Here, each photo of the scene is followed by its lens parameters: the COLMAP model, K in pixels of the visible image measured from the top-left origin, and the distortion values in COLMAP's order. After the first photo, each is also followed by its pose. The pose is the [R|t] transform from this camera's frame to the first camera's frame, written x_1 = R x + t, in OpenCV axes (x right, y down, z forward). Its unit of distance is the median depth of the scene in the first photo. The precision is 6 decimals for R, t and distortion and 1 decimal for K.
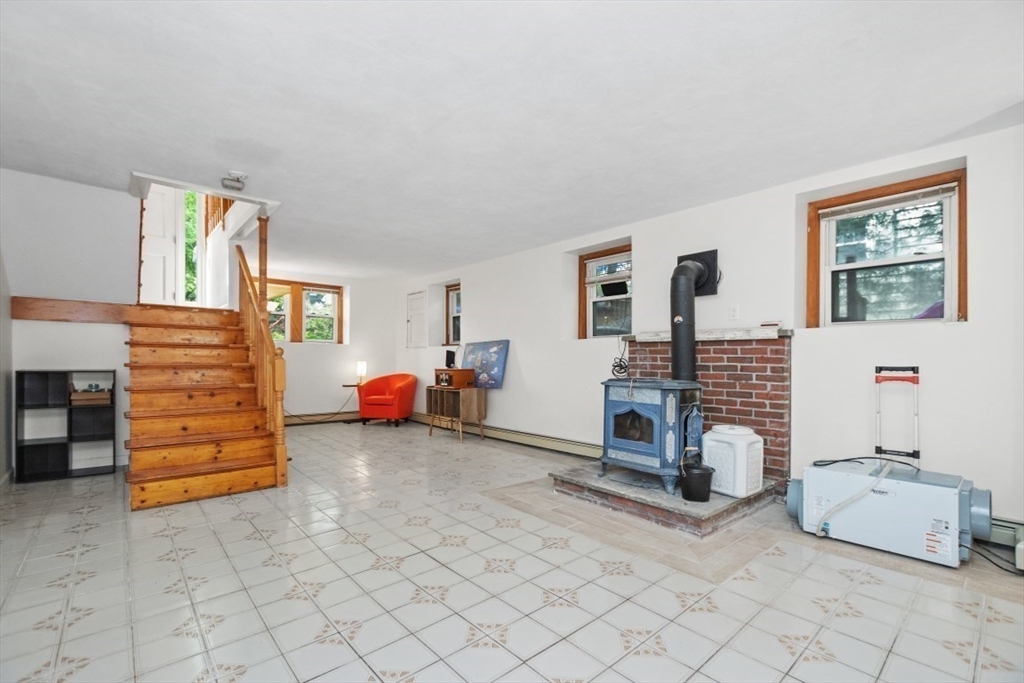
lens RADIAL K [[446.7, 0, 508.6], [0, 446.7, 350.1], [0, 0, 1]] dist [-0.024210, -0.000020]
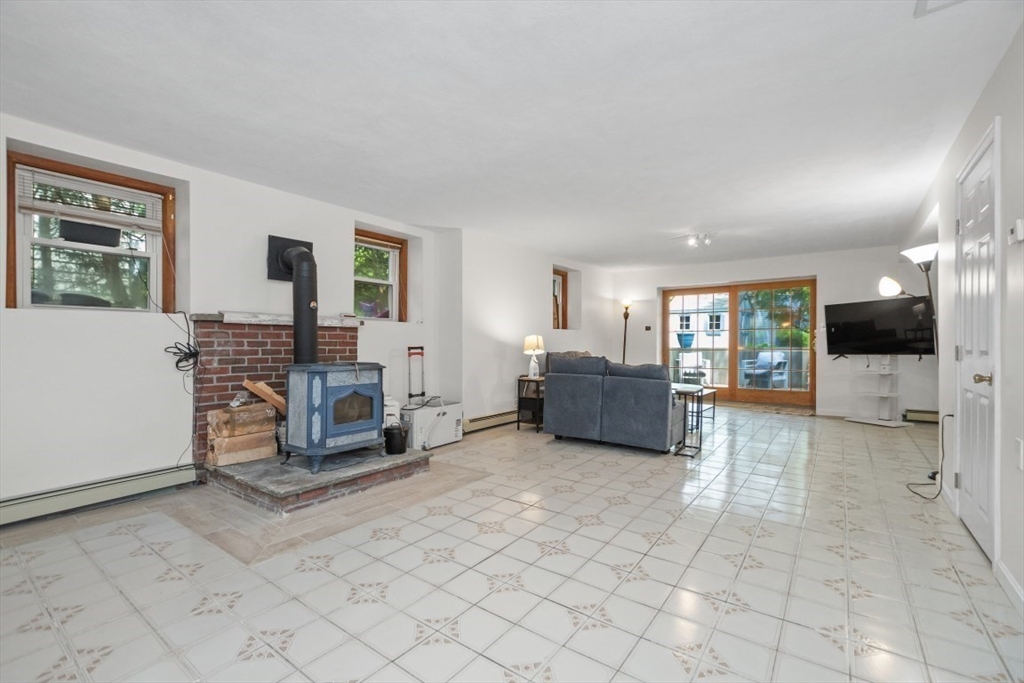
lens RADIAL K [[446.7, 0, 508.6], [0, 446.7, 350.1], [0, 0, 1]] dist [-0.024210, -0.000020]
pose [[-0.215012, -0.019661, 0.976414, -0.778370], [-0.015447, 0.999741, 0.016729, 0.012708], [-0.976489, -0.011486, -0.215260, 0.840925]]
